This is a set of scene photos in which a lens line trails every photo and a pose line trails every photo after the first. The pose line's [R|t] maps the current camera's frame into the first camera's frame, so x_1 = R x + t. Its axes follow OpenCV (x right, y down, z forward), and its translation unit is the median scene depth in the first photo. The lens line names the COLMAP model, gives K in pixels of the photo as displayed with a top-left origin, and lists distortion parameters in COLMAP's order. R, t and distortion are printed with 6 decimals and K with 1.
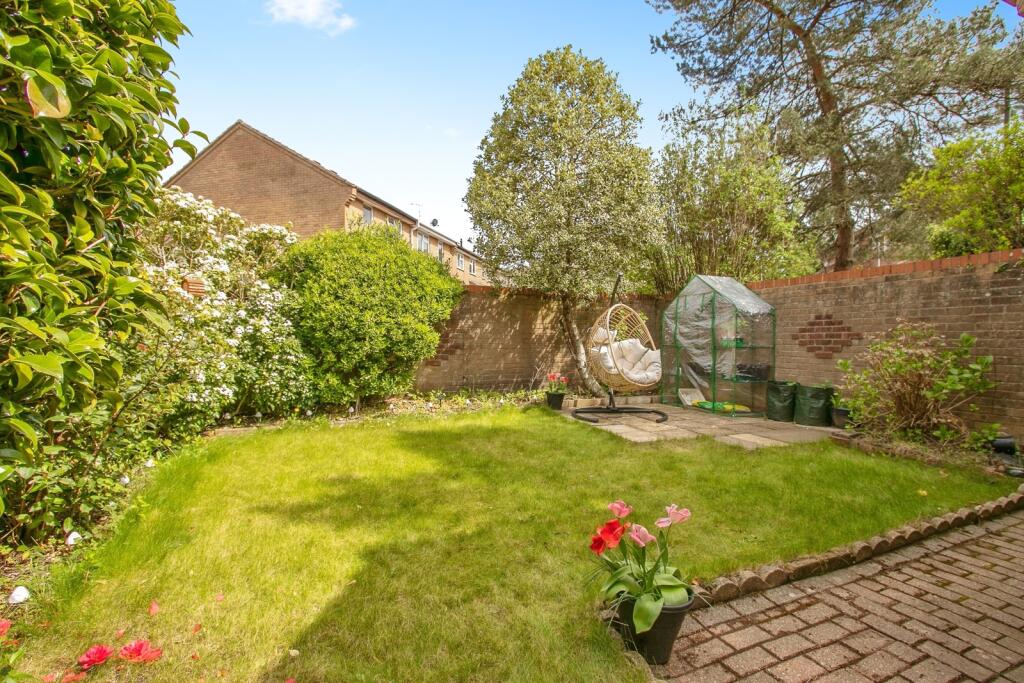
lens RADIAL K [[466.6, 0, 510.8], [0, 466.6, 346.1], [0, 0, 1]] dist [-0.002119, -0.000185]
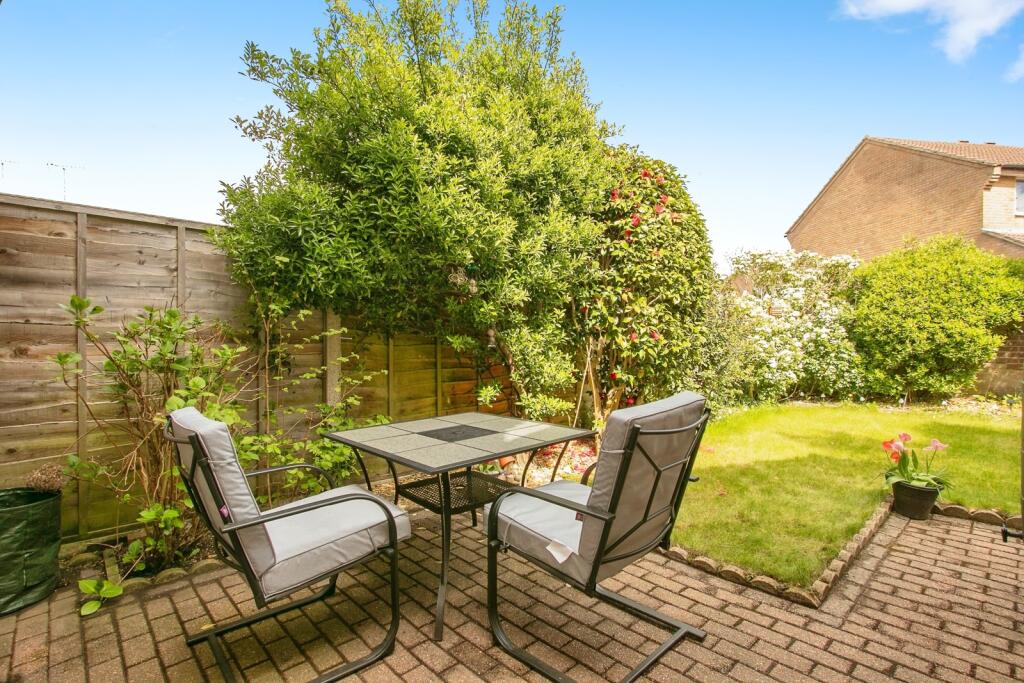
lens RADIAL K [[466.6, 0, 510.8], [0, 466.6, 346.1], [0, 0, 1]] dist [-0.002119, -0.000185]
pose [[0.332931, 0.007923, -0.942918, 0.472159], [-0.010651, 0.999933, 0.004642, 0.001043], [0.942891, 0.008497, 0.332993, -0.359311]]
